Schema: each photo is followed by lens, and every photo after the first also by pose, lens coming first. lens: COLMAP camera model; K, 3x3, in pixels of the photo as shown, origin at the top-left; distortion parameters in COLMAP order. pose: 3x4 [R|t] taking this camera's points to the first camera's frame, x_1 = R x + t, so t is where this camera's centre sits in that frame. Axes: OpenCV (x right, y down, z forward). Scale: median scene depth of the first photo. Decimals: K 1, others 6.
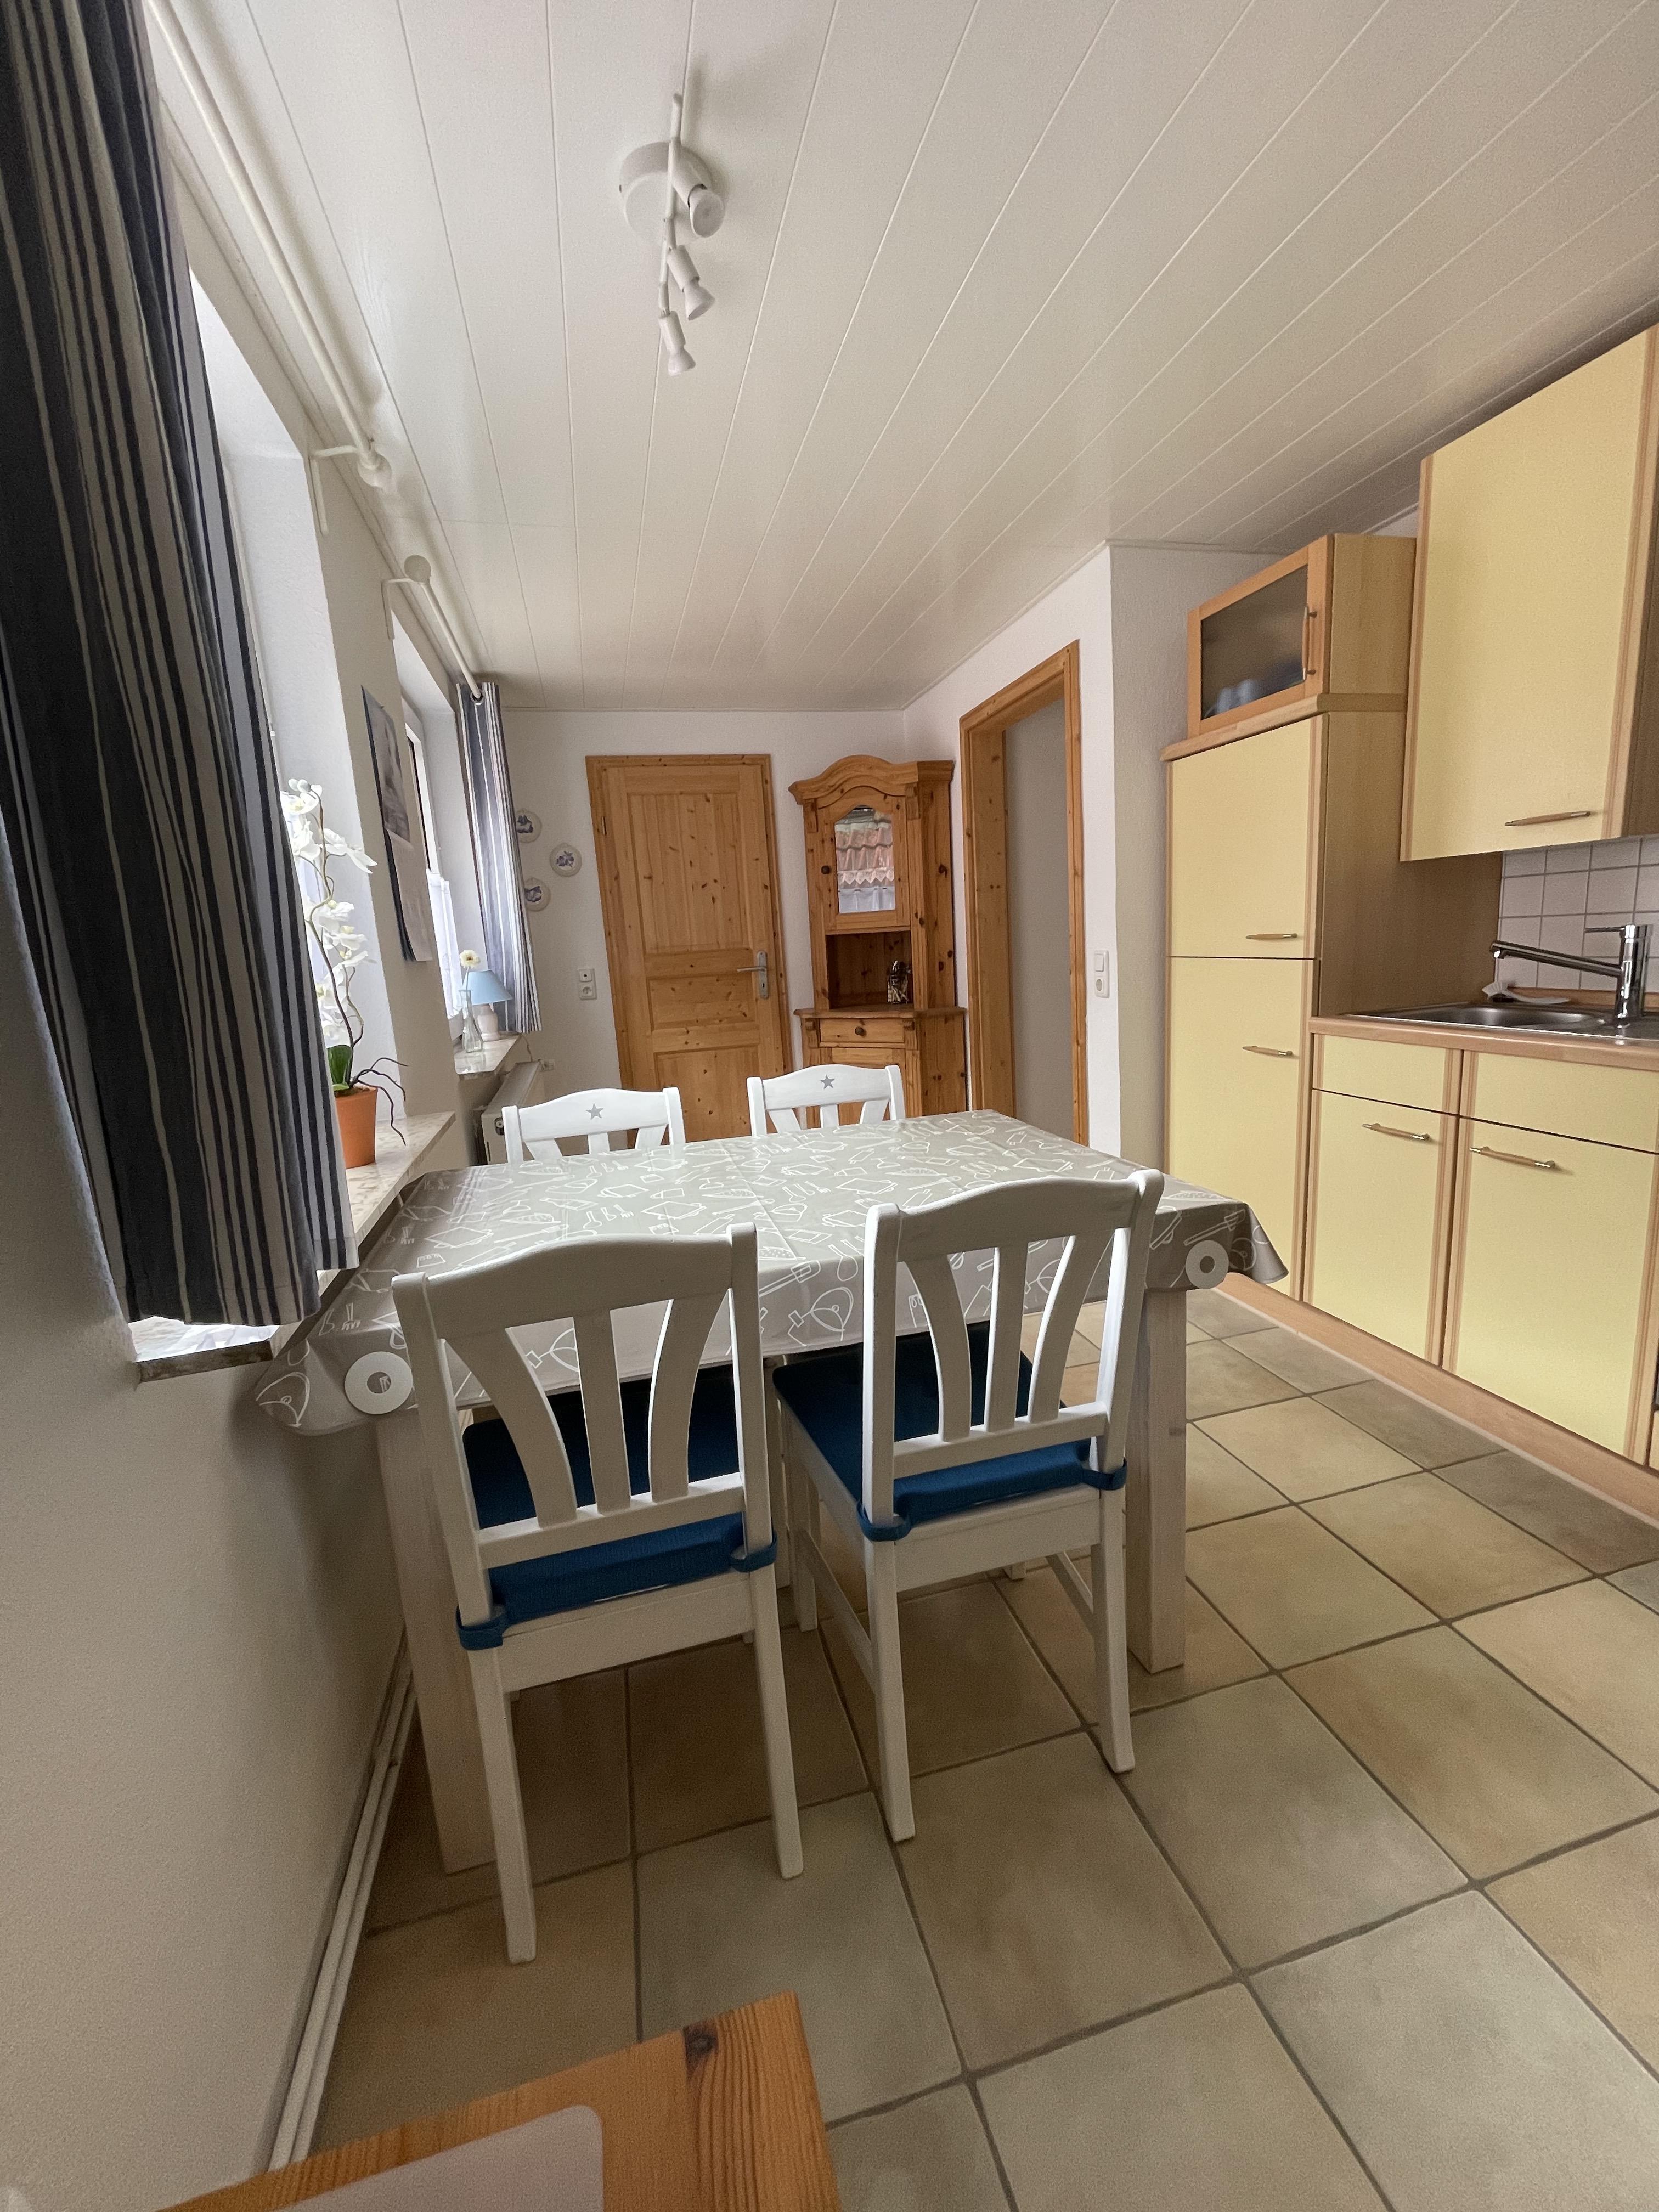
lens RADIAL K [[899.7, 0, 824.1], [0, 899.7, 1103.9], [0, 0, 1]] dist [-0.004055, -0.000213]
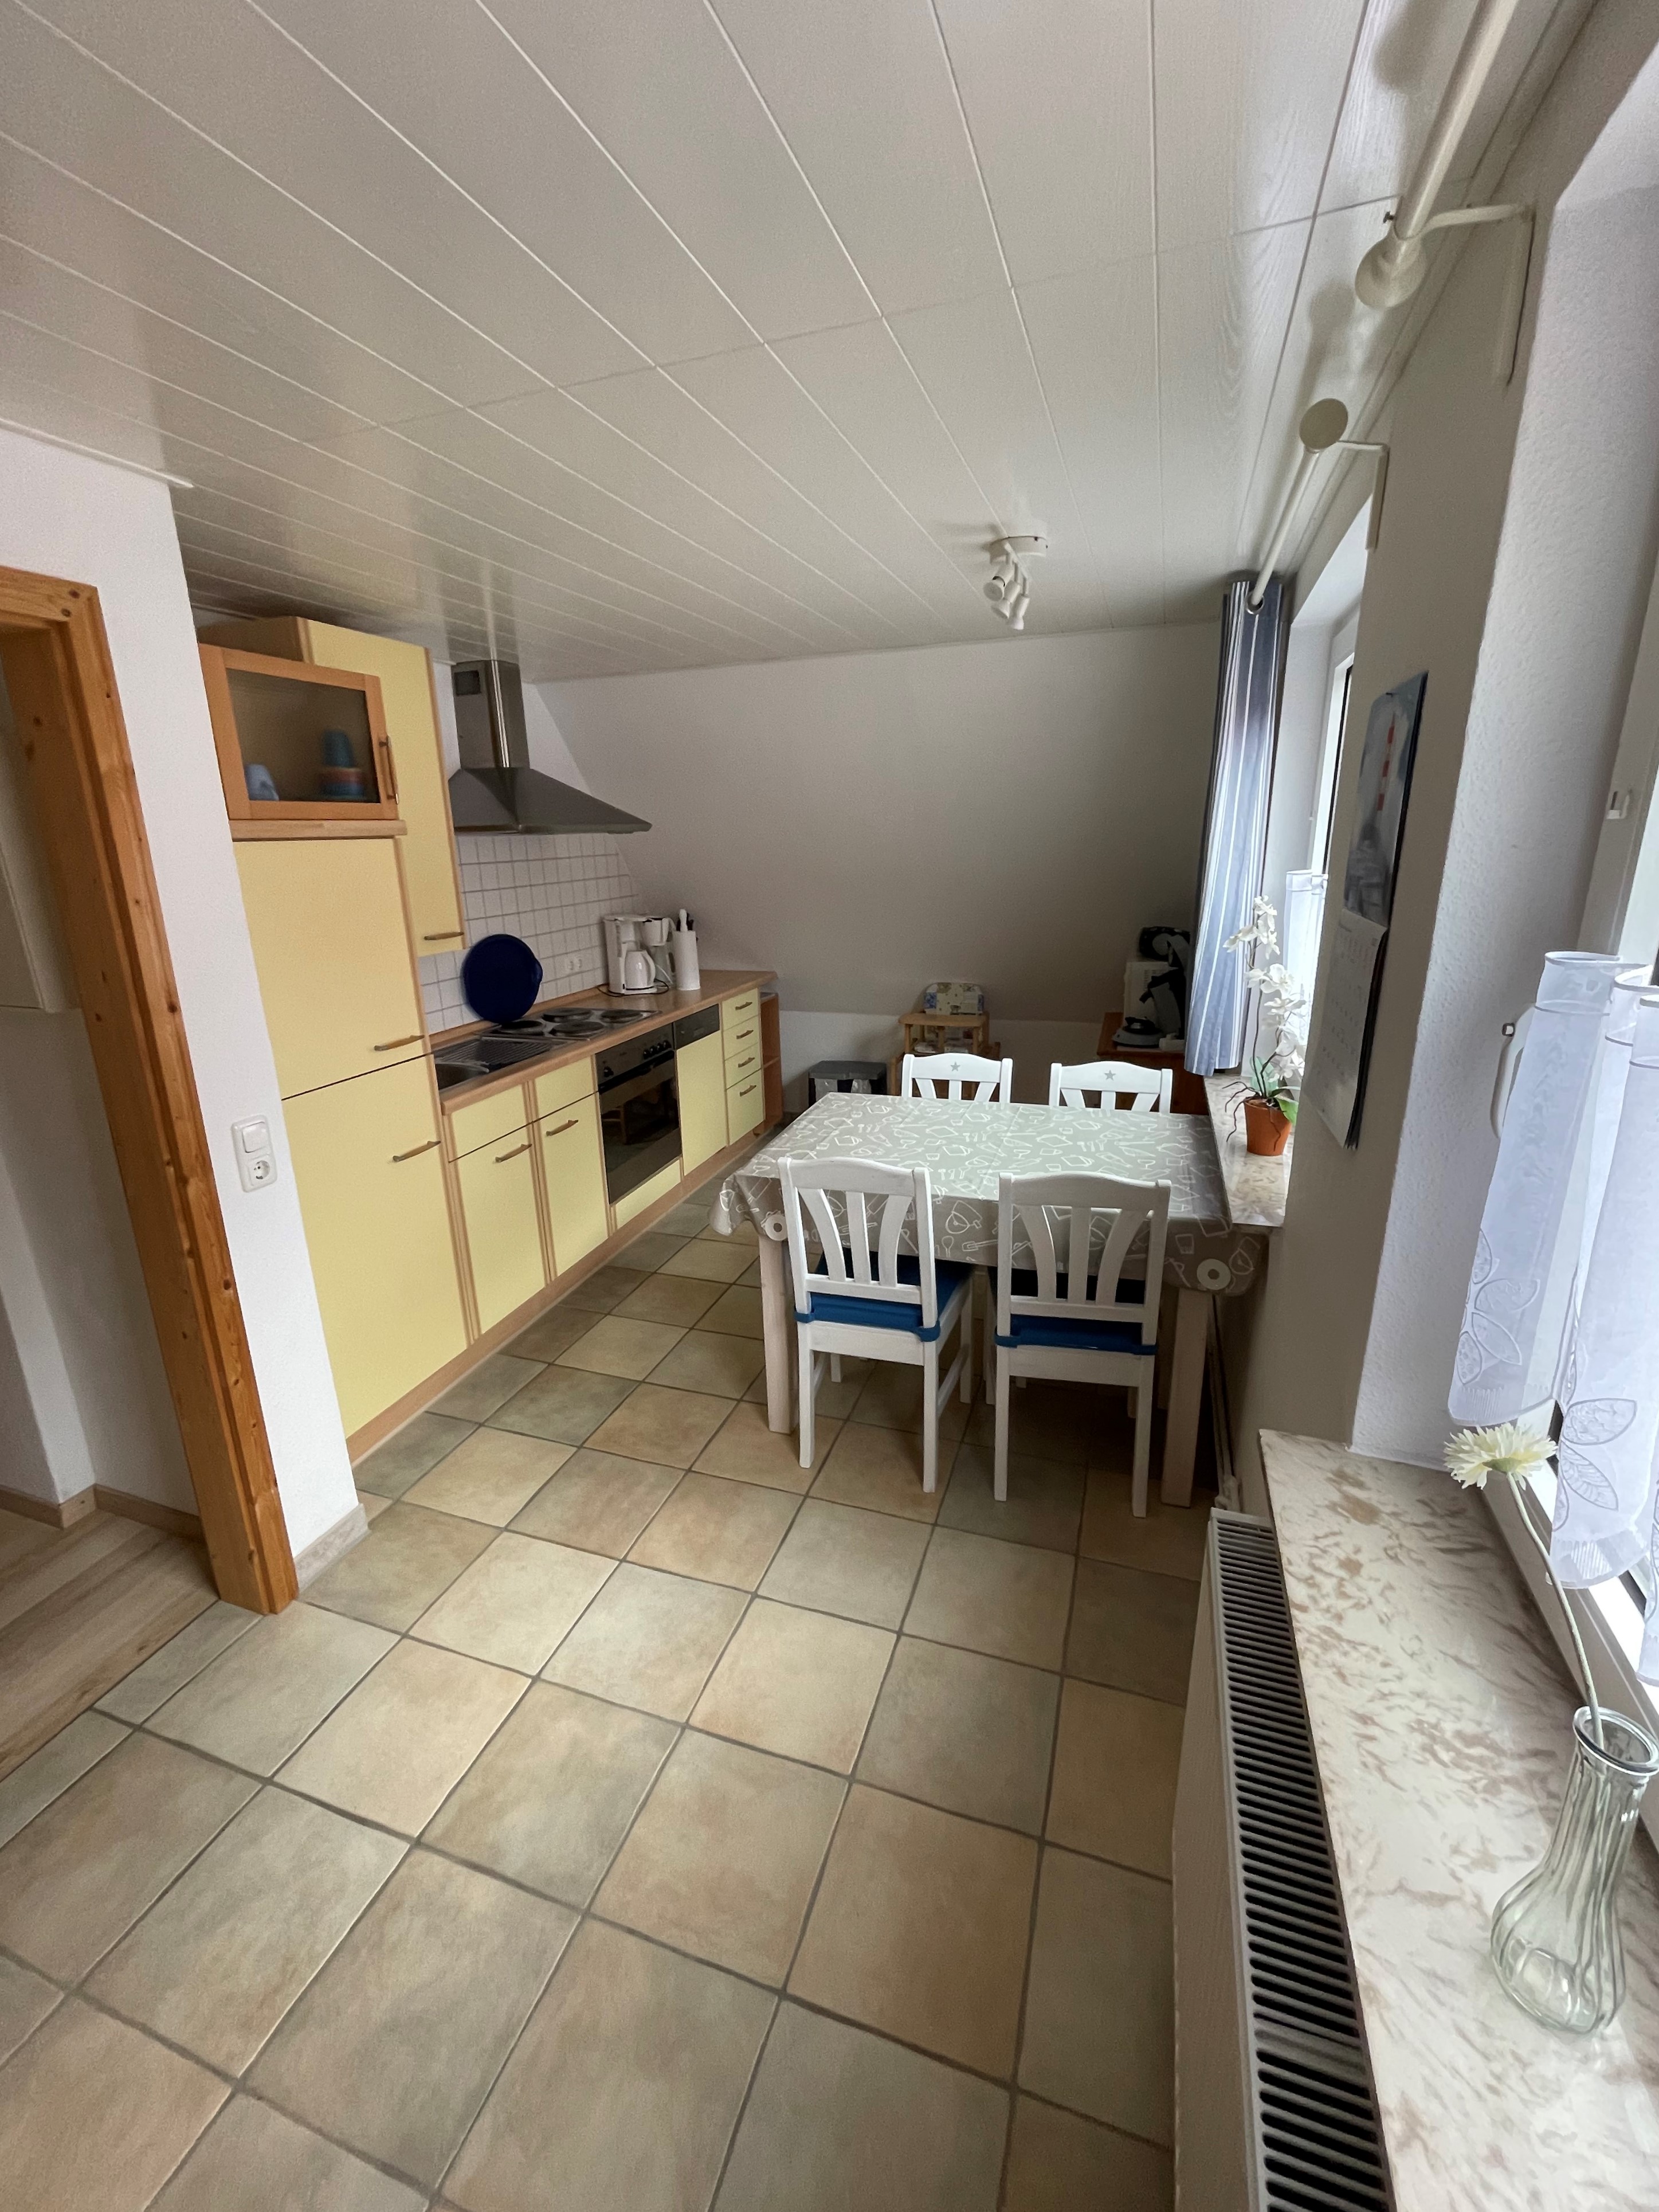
lens RADIAL K [[899.6, 0, 826.8], [0, 899.6, 1088.6], [0, 0, 1]] dist [-0.004055, -0.000213]
pose [[-0.829879, -0.068961, 0.553666, -0.560201], [0.176323, 0.909062, 0.377514, -0.526402], [-0.529350, 0.410915, -0.742251, 1.828286]]
